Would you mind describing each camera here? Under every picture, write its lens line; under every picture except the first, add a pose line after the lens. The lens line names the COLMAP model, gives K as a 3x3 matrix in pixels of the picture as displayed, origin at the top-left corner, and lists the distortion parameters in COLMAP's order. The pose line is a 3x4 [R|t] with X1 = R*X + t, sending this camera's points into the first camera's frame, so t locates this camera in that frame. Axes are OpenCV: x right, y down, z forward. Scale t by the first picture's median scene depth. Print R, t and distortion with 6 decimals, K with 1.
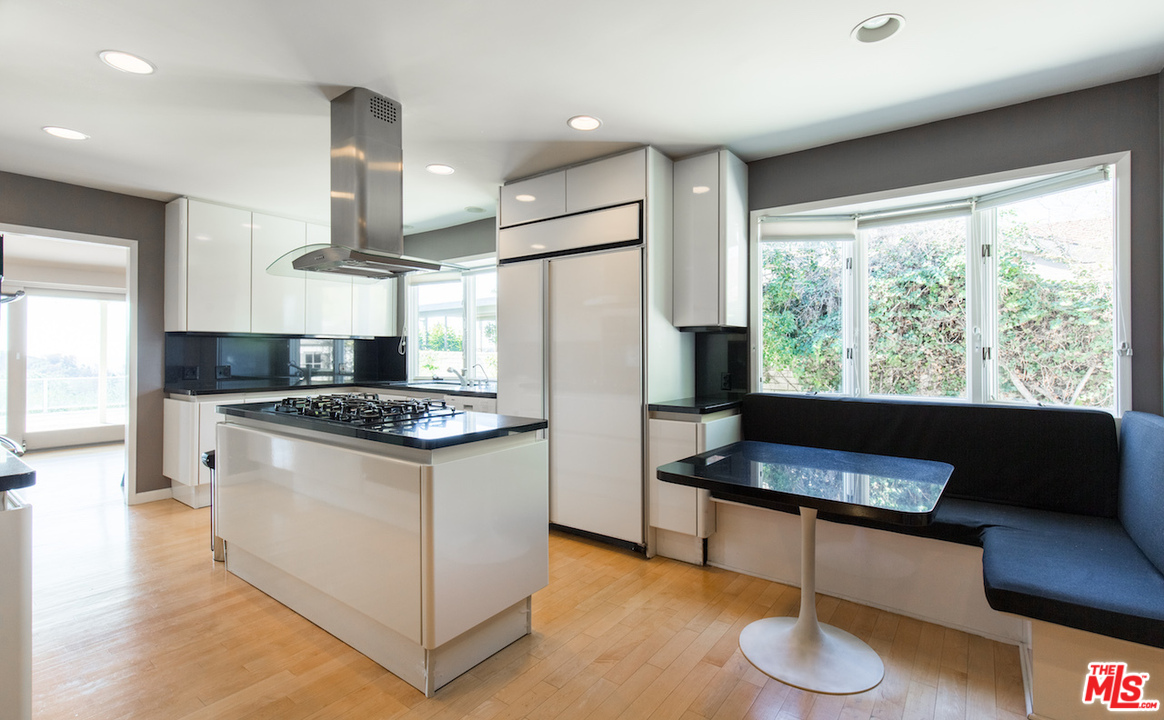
lens RADIAL K [[534.2, 0, 581.0], [0, 534.2, 351.5], [0, 0, 1]] dist [0.002346, 0.000324]
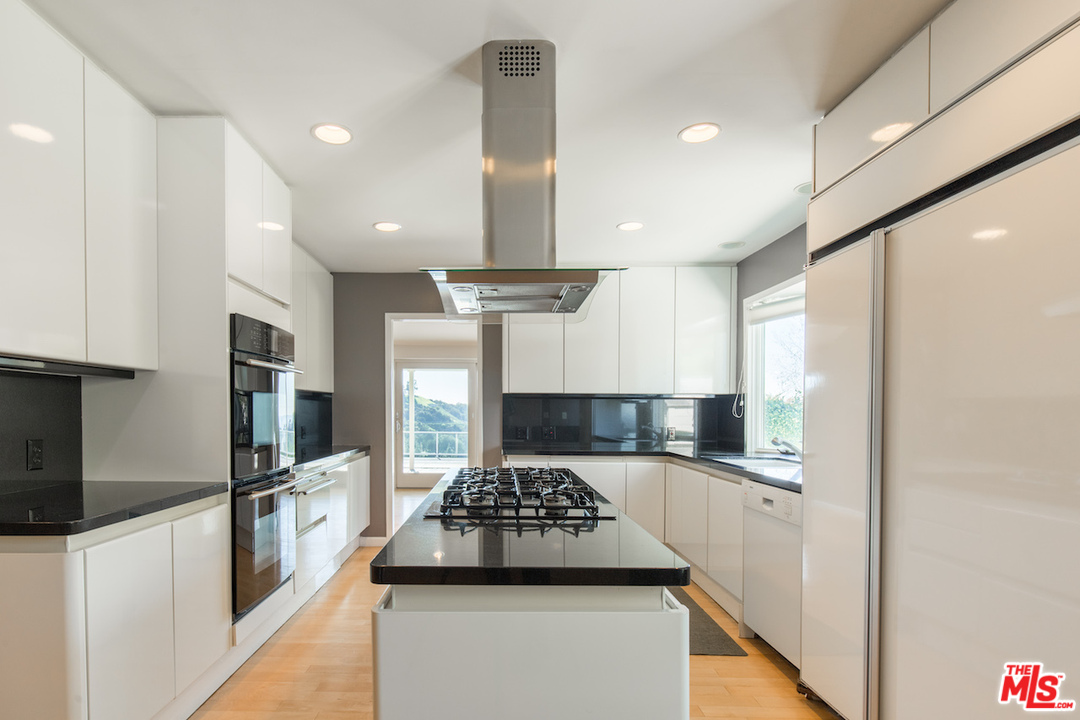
lens RADIAL K [[556.4, 0, 502.6], [0, 556.4, 425.3], [0, 0, 1]] dist [-0.001005, -0.000220]
pose [[0.596977, 0.019210, -0.802028, 0.119360], [-0.001281, 0.999735, 0.022992, -0.001429], [0.802257, -0.012699, 0.596844, 0.334606]]
